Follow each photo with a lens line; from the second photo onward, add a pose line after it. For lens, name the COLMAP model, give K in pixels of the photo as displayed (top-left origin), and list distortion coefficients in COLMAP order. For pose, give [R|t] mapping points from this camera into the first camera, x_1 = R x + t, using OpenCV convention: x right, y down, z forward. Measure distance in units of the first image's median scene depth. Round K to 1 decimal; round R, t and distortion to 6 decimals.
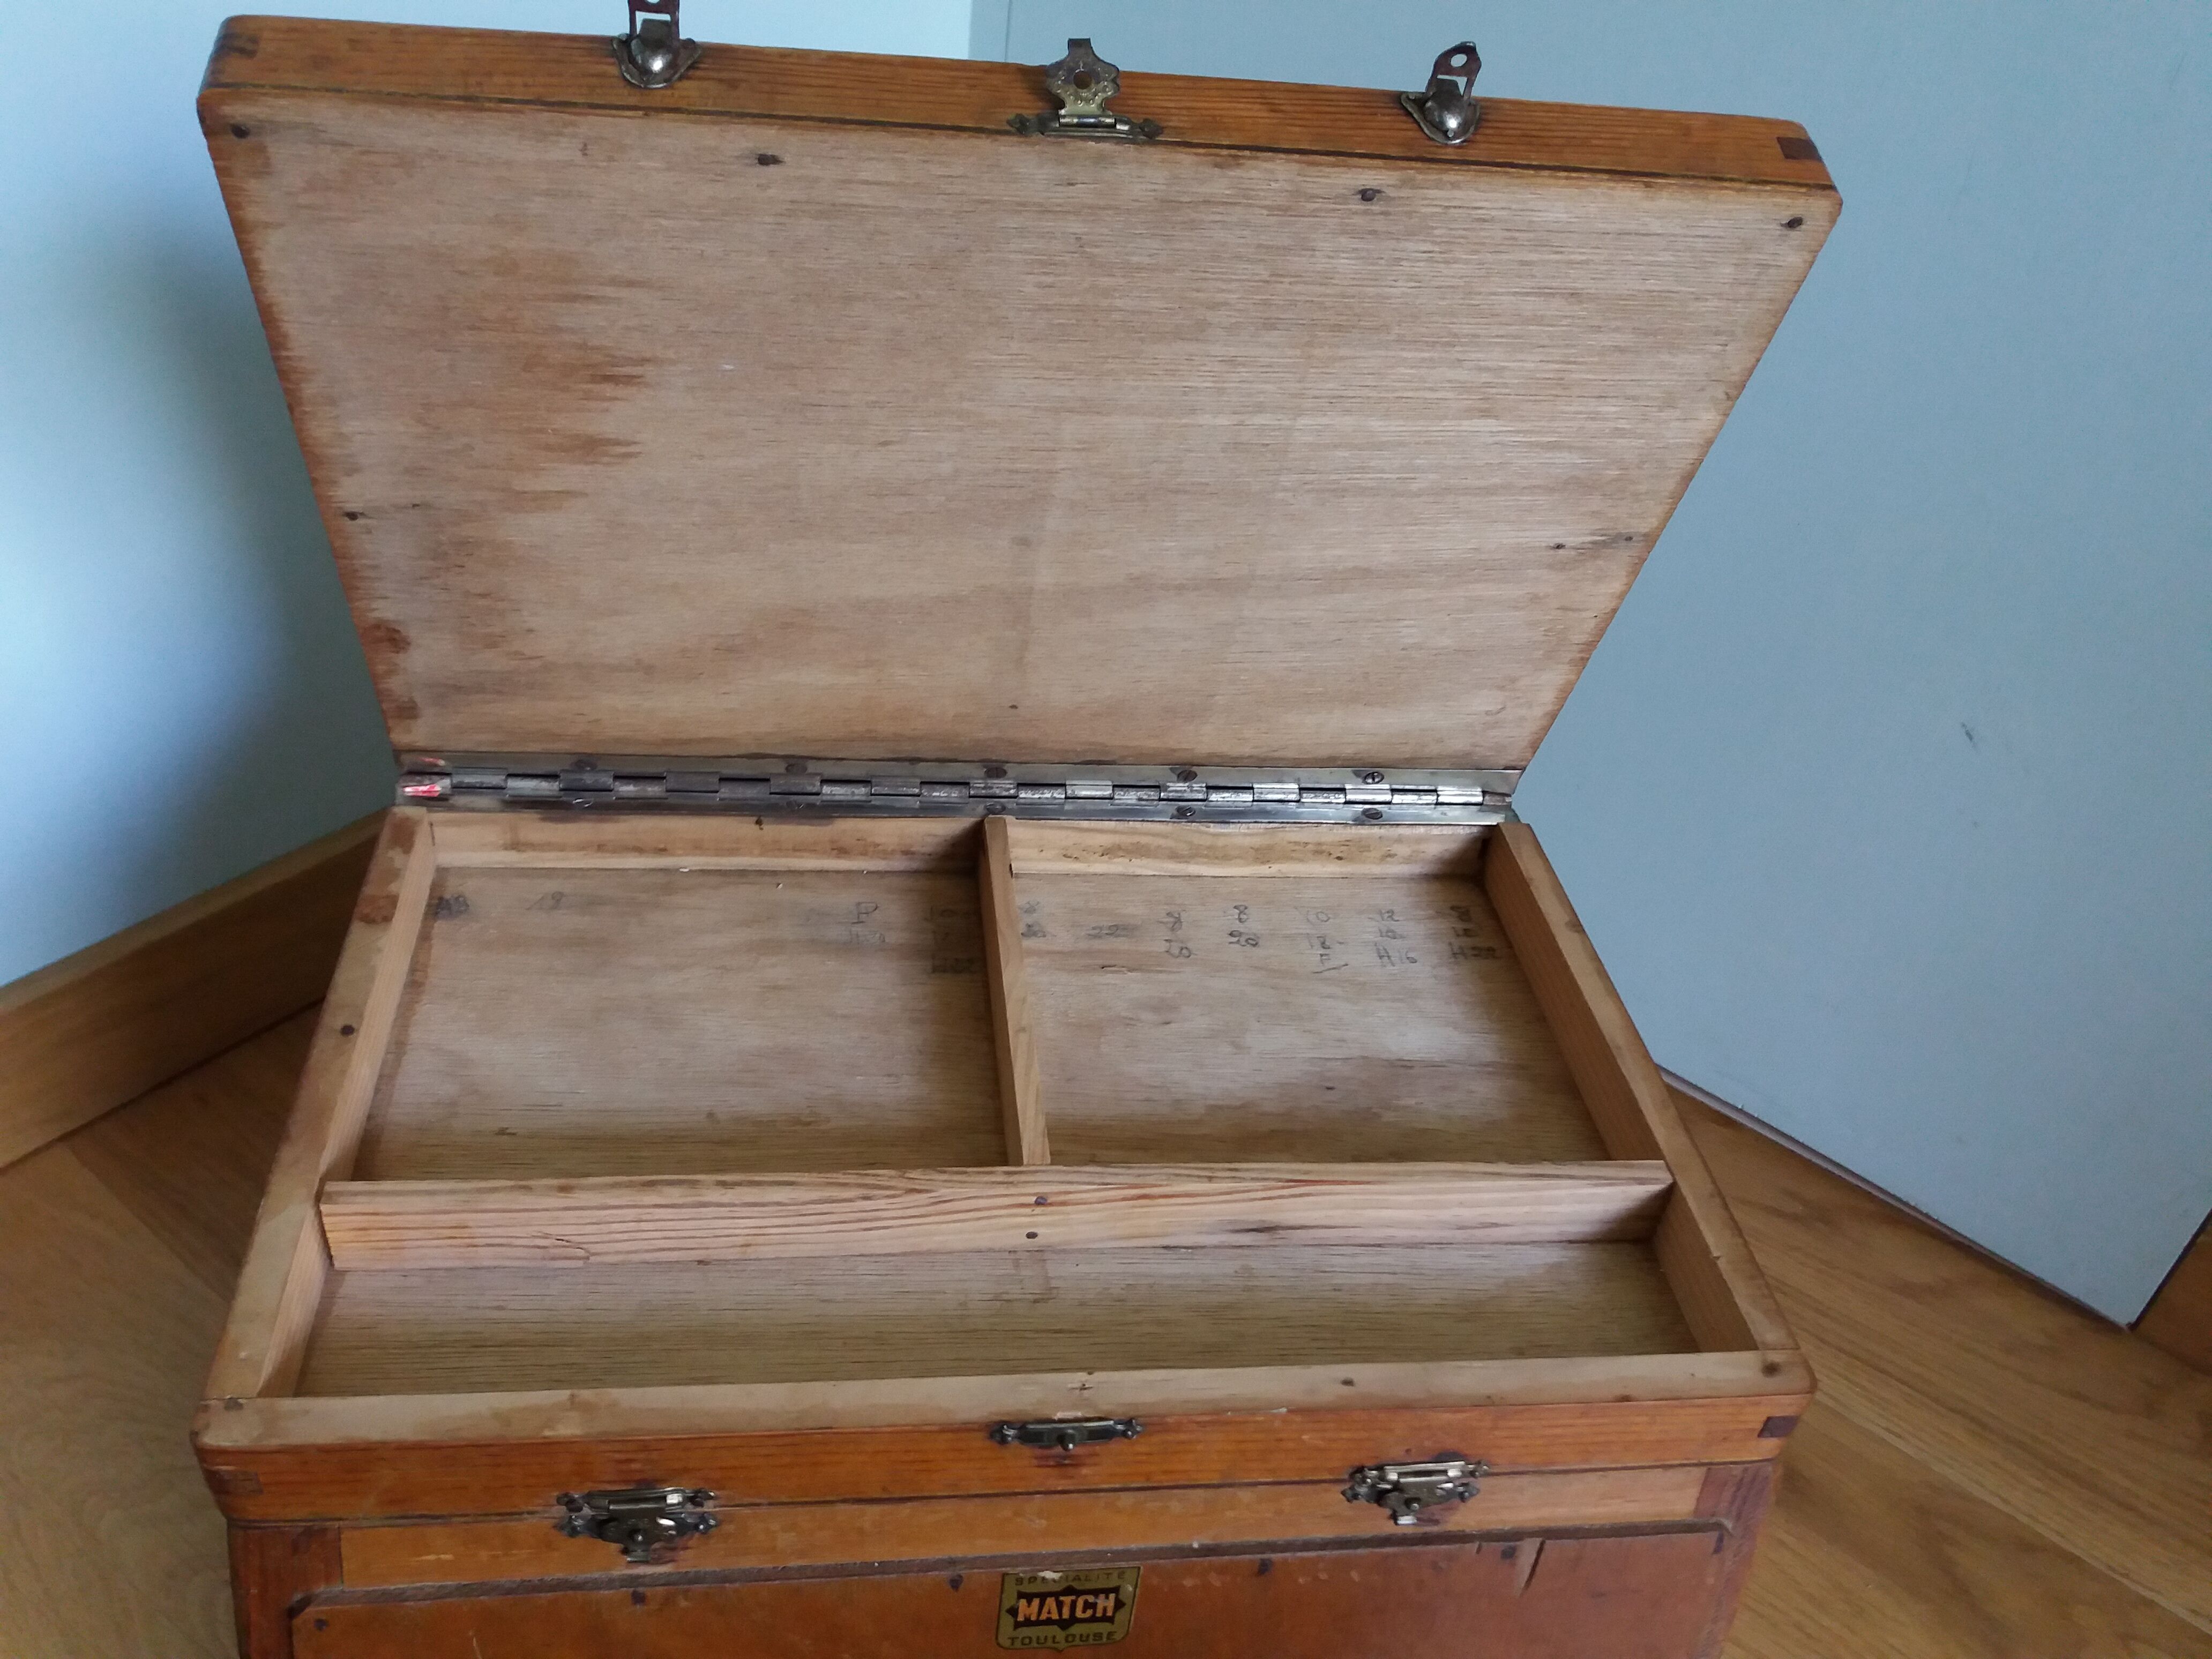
lens RADIAL K [[1798.2, 0, 1079.6], [0, 1798.2, 842.8], [0, 0, 1]] dist [0.115450, -0.270425]
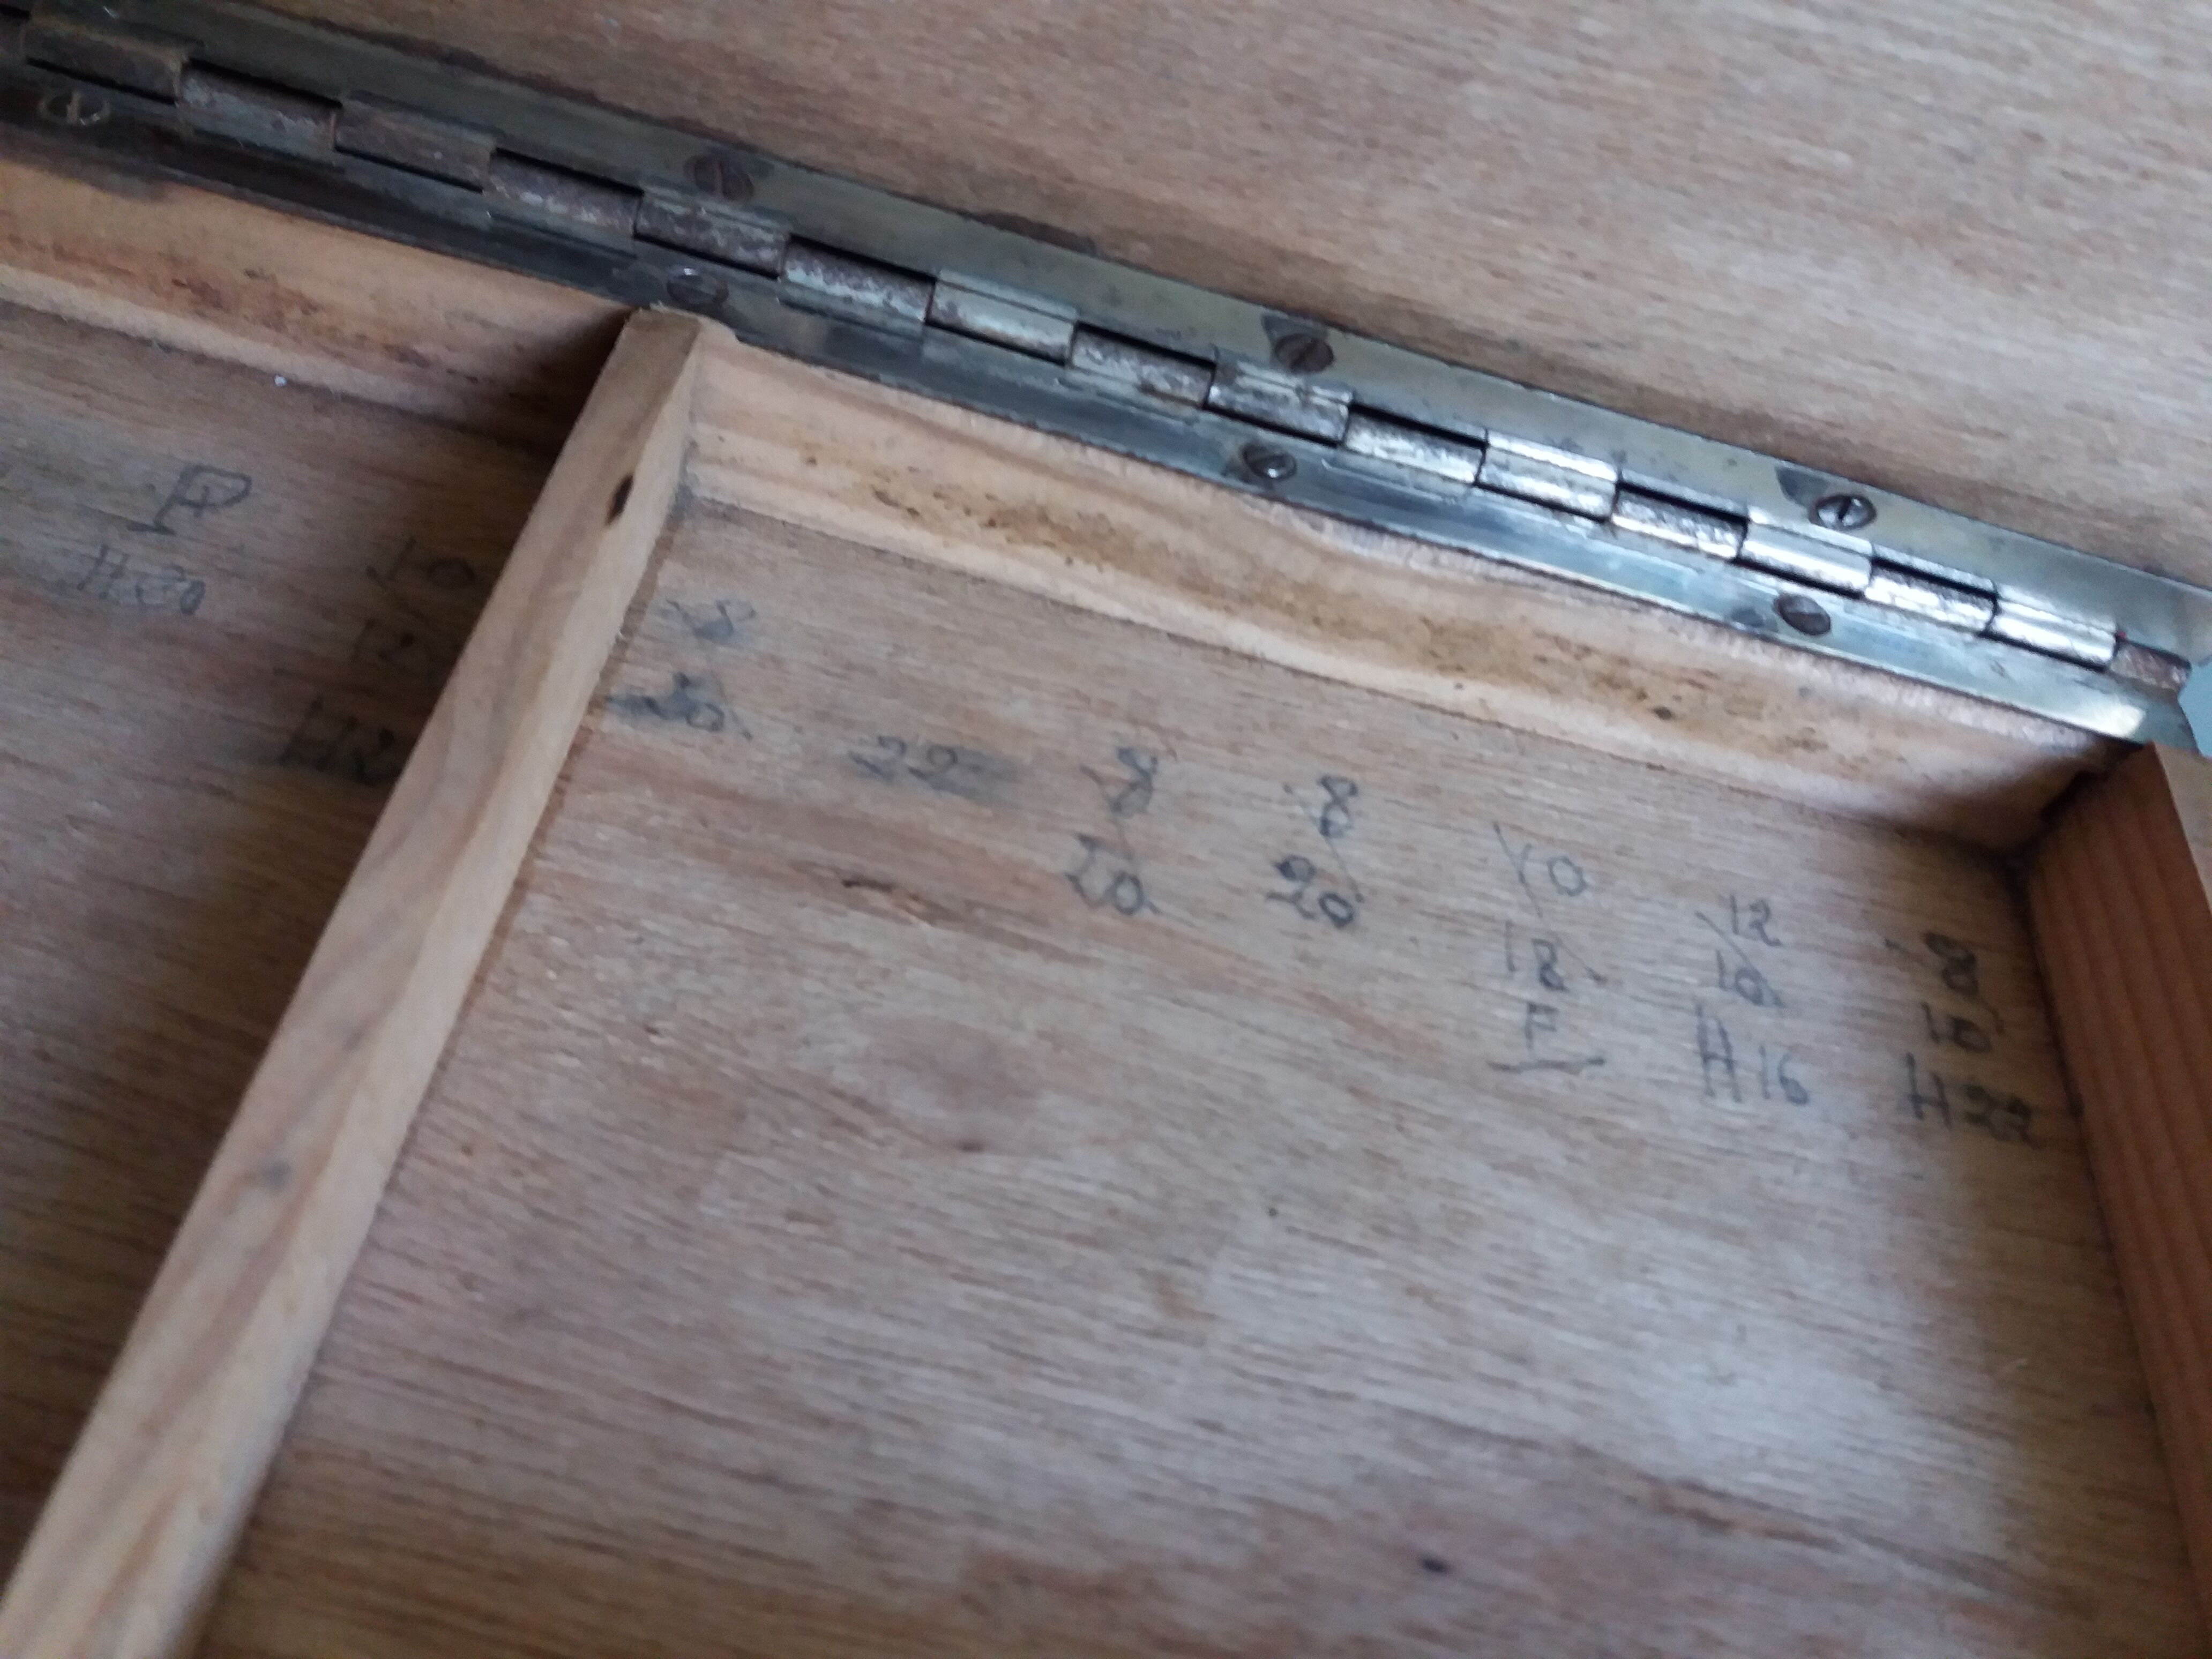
lens RADIAL K [[1798.2, 0, 1079.6], [0, 1798.2, 842.8], [0, 0, 1]] dist [0.115450, -0.270425]
pose [[0.960297, 0.276855, -0.034355, 0.057460], [-0.262622, 0.938661, 0.223484, -0.017178], [0.094120, -0.205589, 0.974102, 0.667355]]
